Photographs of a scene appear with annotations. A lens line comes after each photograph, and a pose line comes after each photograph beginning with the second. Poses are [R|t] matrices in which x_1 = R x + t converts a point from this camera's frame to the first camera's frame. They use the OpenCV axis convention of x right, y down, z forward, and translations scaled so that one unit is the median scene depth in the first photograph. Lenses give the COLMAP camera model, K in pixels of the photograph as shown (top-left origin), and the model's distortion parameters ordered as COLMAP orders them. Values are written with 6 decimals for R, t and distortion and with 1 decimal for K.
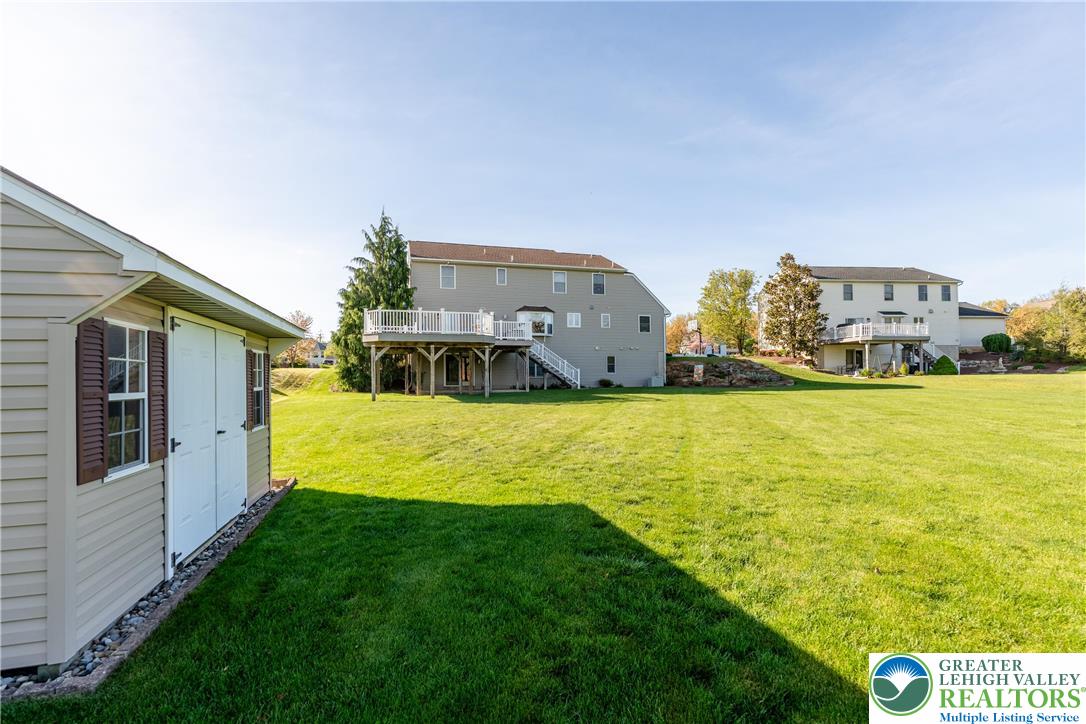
lens RADIAL K [[440.8, 0, 544.4], [0, 440.8, 365.5], [0, 0, 1]] dist [0.001548, 0.000334]
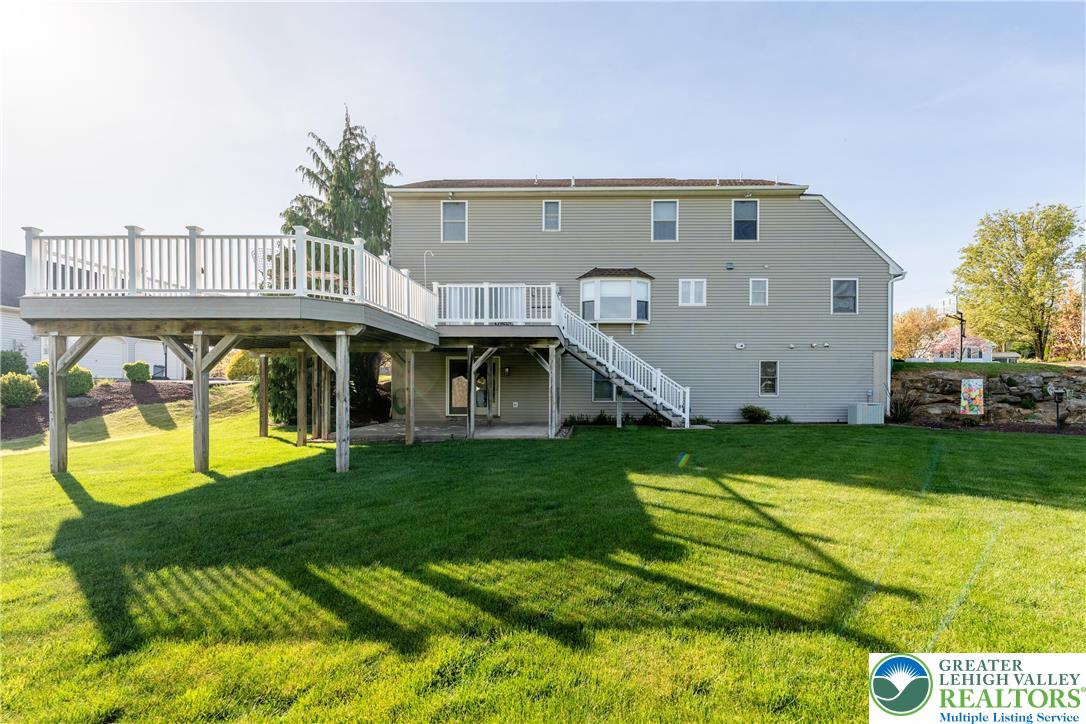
lens RADIAL K [[488.9, 0, 575.1], [0, 488.9, 393.9], [0, 0, 1]] dist [-0.010470, -0.000056]
pose [[0.953400, 0.014533, -0.301360, 0.108767], [-0.003259, 0.999277, 0.037878, -0.003539], [0.301693, -0.035131, 0.952758, 0.394373]]
